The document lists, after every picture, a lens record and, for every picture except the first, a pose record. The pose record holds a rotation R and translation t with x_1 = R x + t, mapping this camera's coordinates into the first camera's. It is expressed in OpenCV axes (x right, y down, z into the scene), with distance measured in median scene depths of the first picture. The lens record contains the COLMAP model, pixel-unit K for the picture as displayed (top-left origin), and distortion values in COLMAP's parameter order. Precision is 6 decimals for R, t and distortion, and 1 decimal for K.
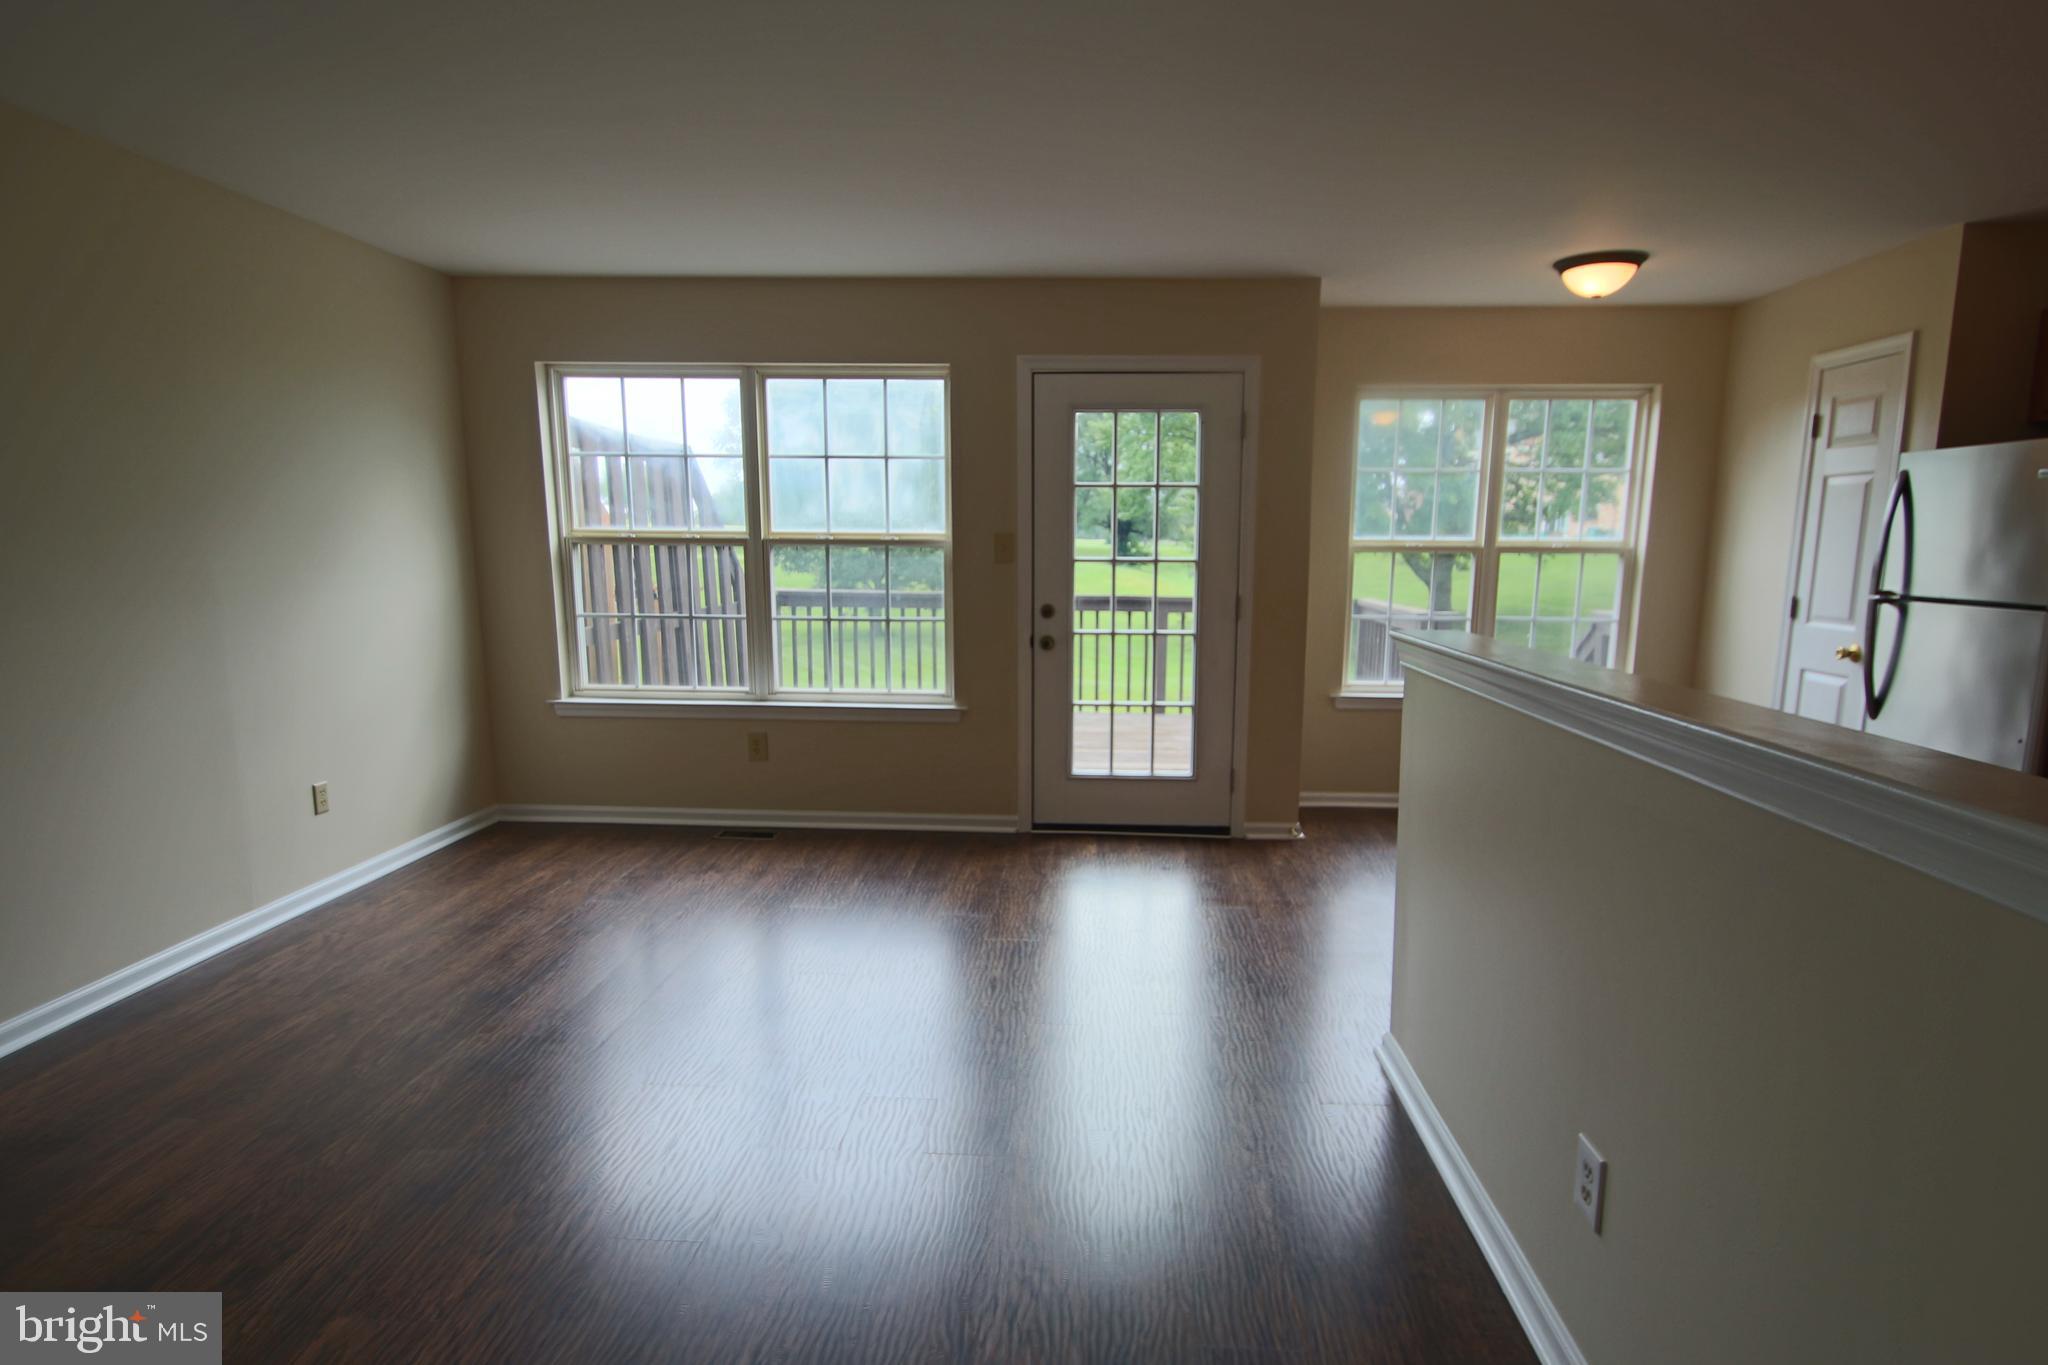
lens RADIAL K [[1061.3, 0, 1049.5], [0, 1061.3, 716.0], [0, 0, 1]] dist [0.001015, -0.001357]
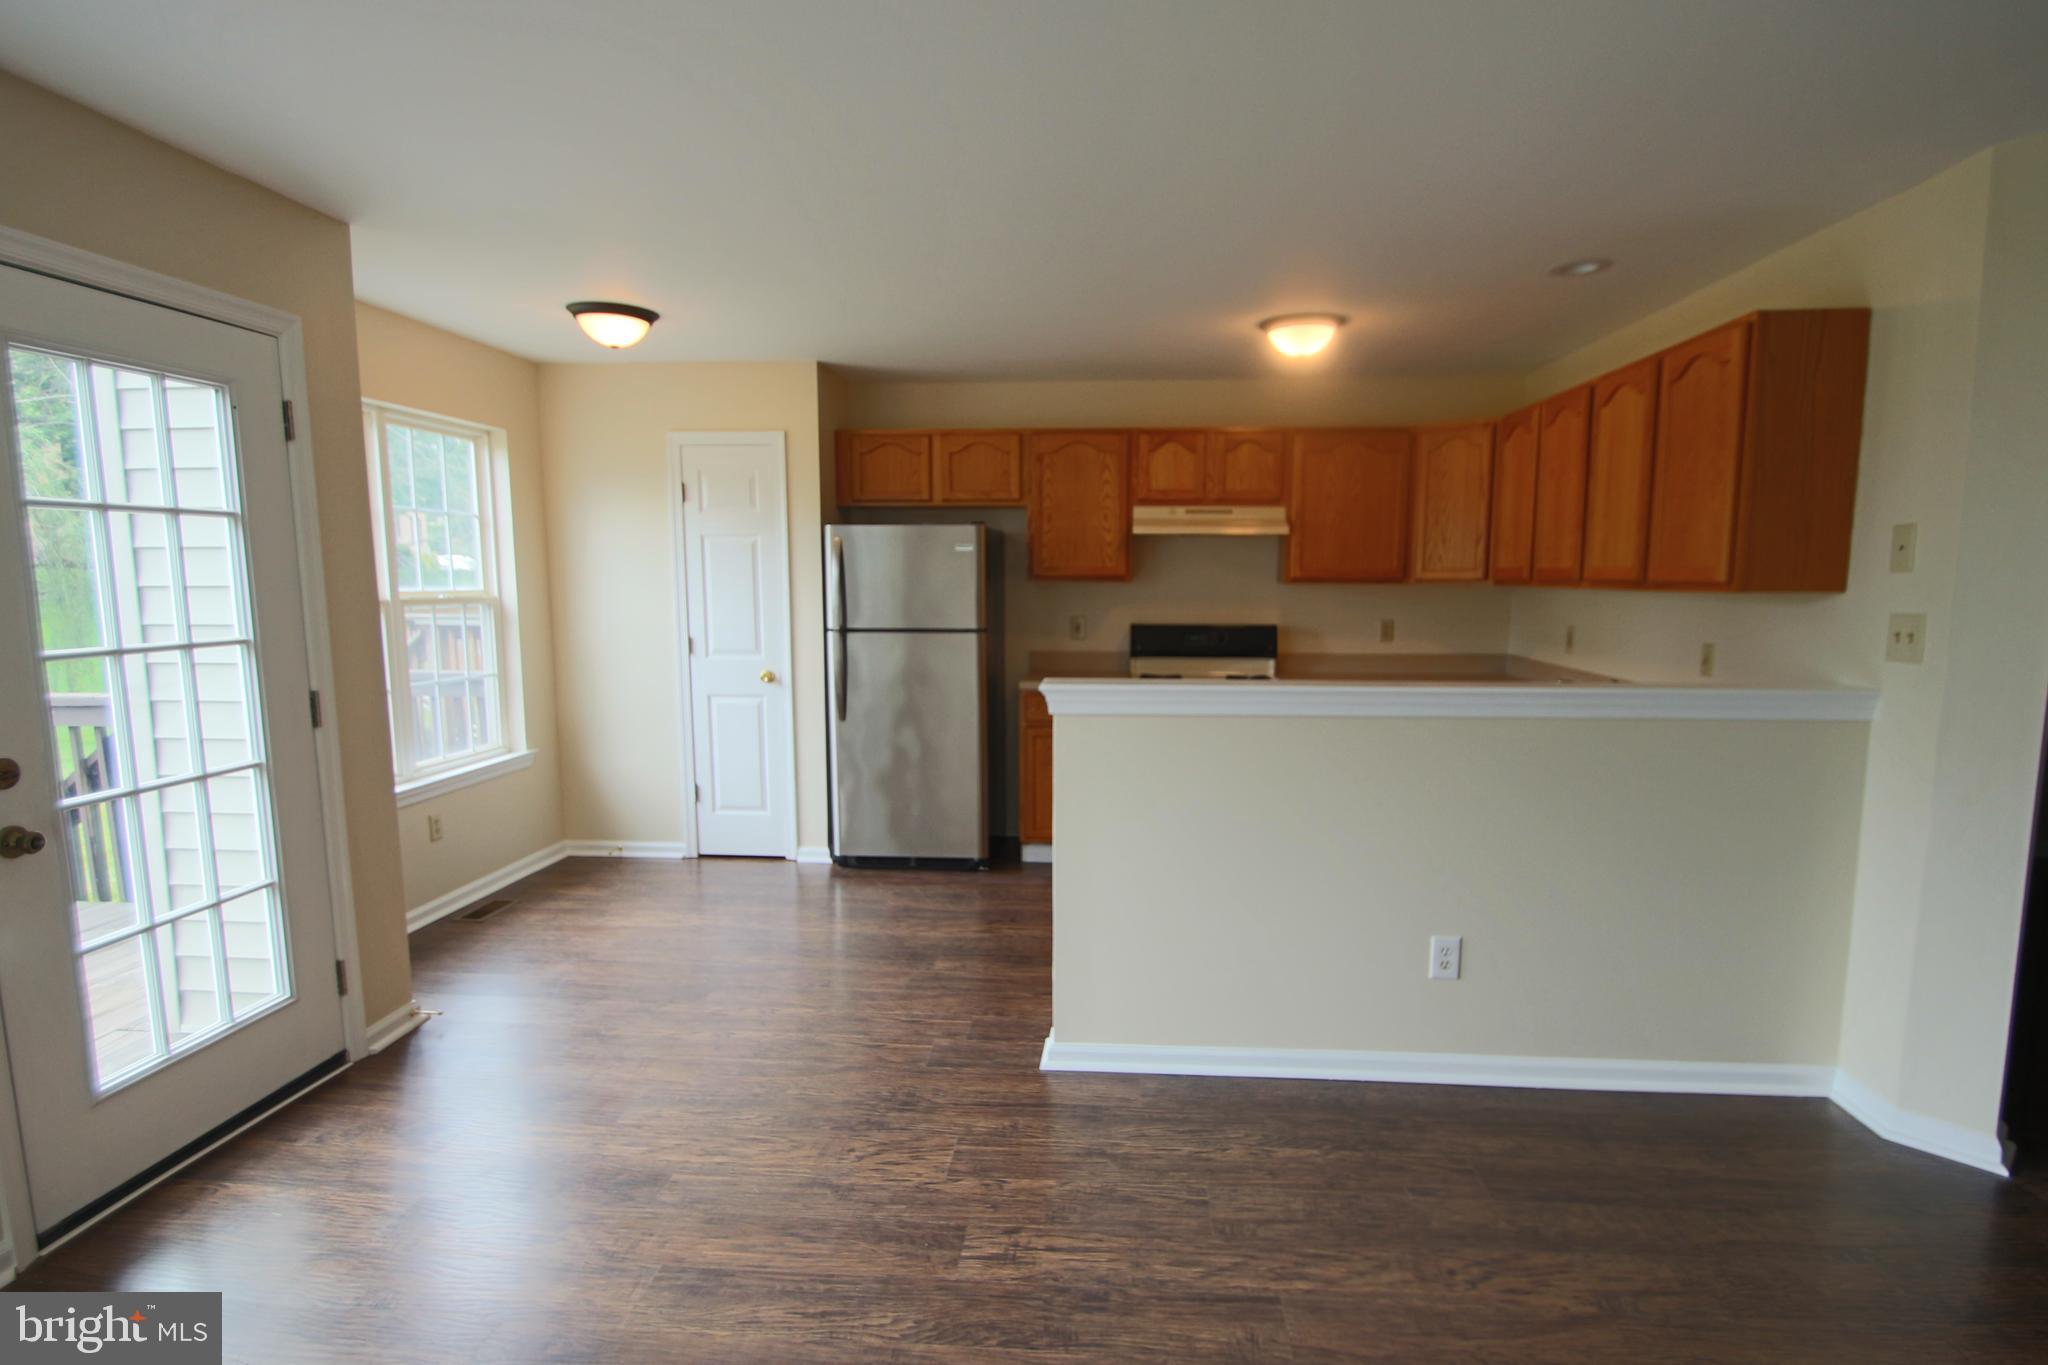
lens RADIAL K [[1061.3, 0, 1049.5], [0, 1061.3, 716.0], [0, 0, 1]] dist [0.001015, -0.001357]
pose [[0.023321, -0.136867, 0.990315, -0.426158], [0.161669, 0.978062, 0.131367, -0.107320], [-0.986569, 0.157039, 0.044937, 0.527079]]
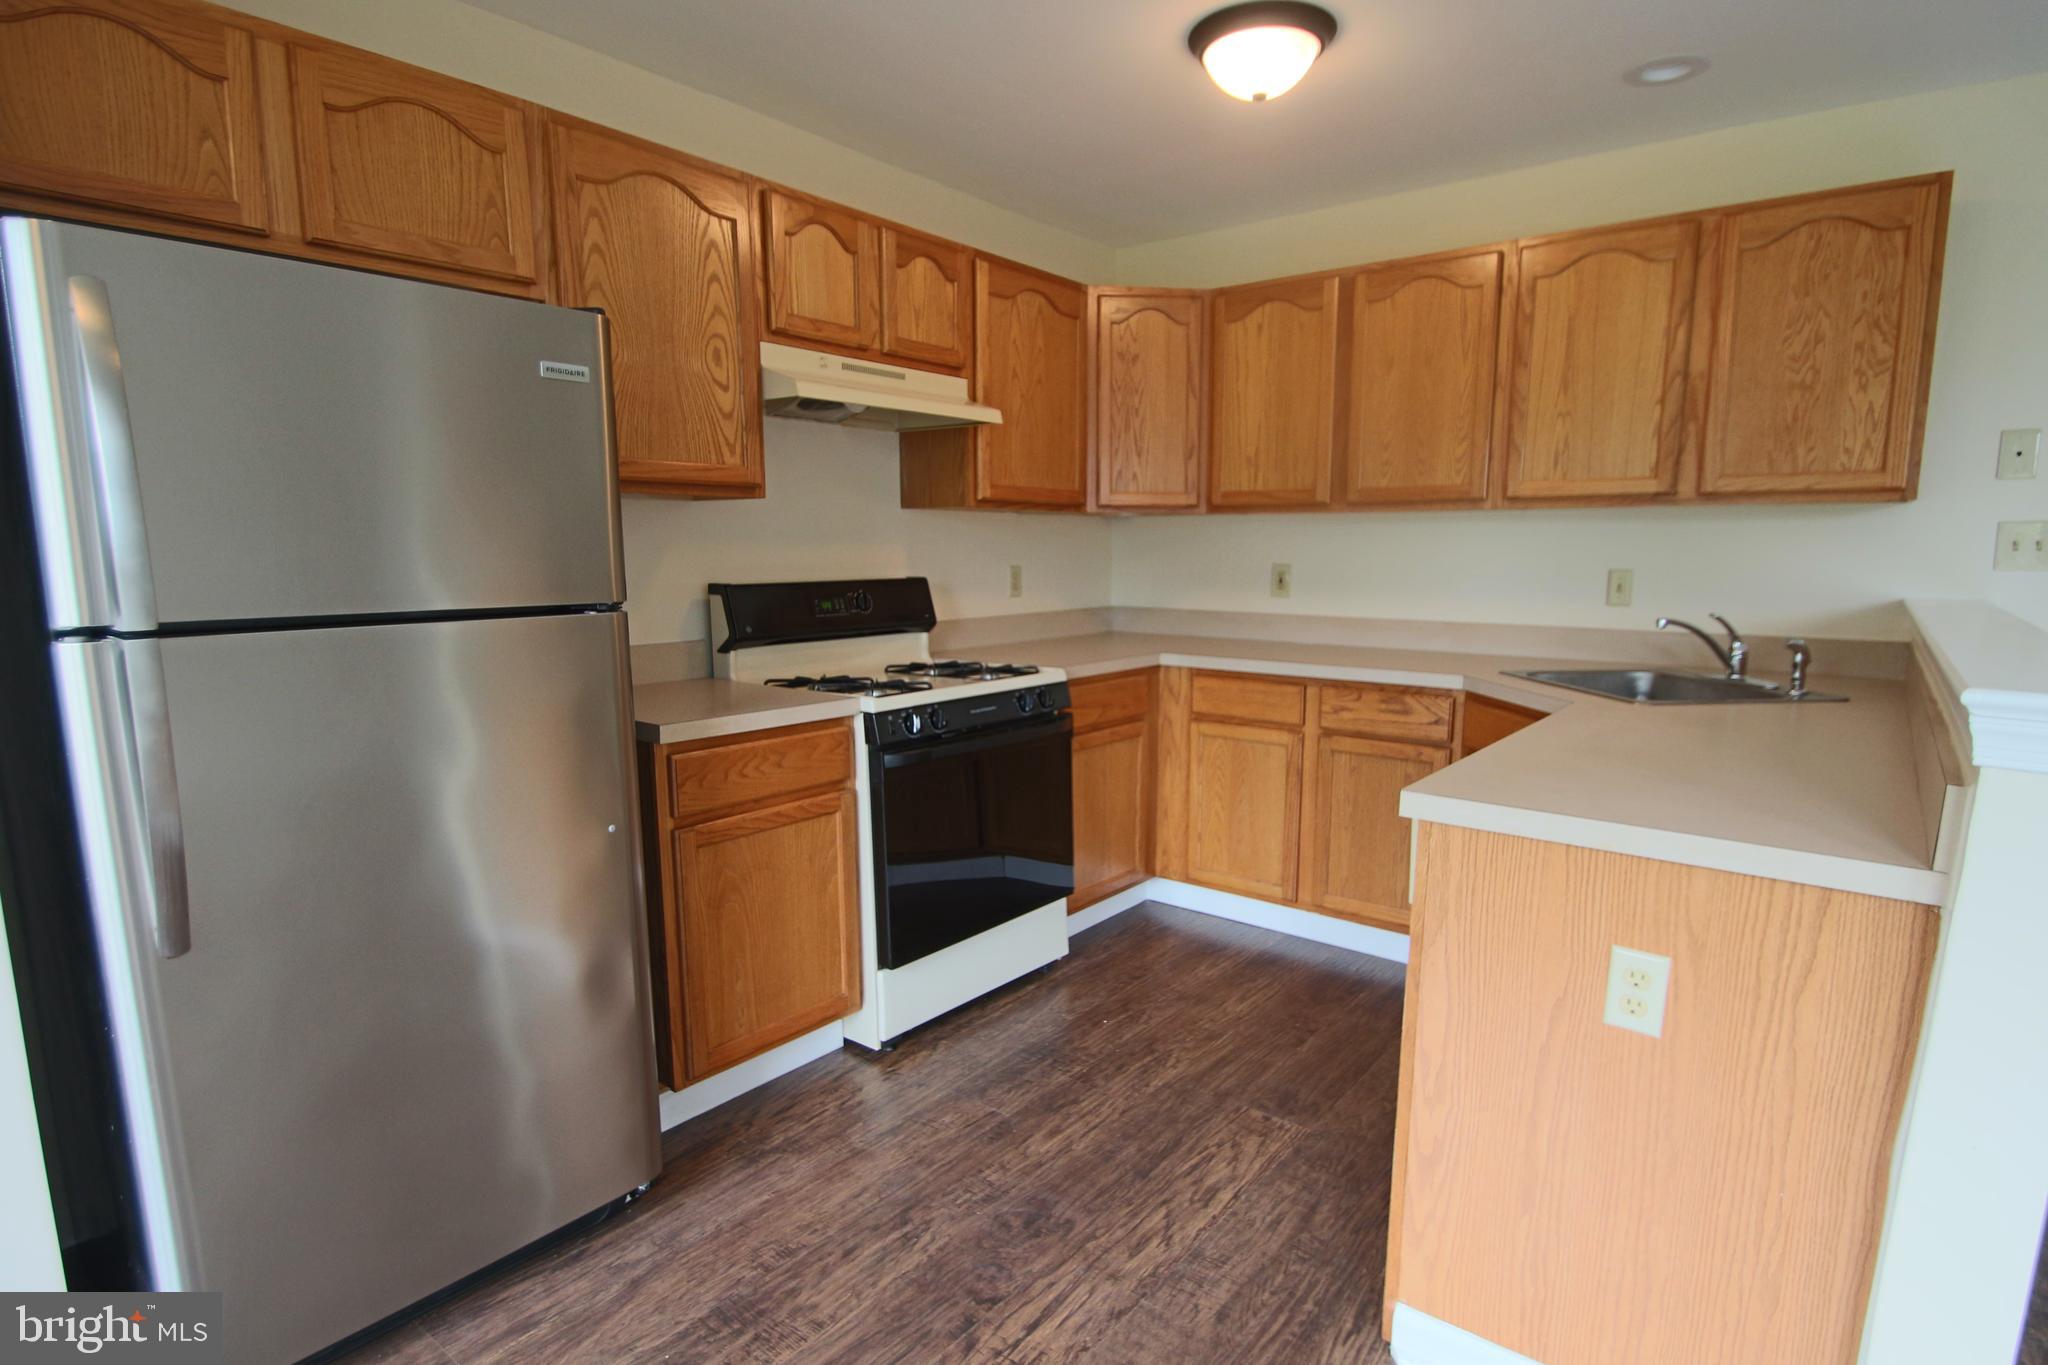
lens RADIAL K [[1061.3, 0, 1049.5], [0, 1061.3, 716.0], [0, 0, 1]] dist [0.001015, -0.001357]
pose [[-0.821572, -0.097378, 0.561727, 0.248932], [0.088156, 0.951754, 0.293926, -0.125843], [-0.563248, 0.291001, -0.773350, 0.849921]]
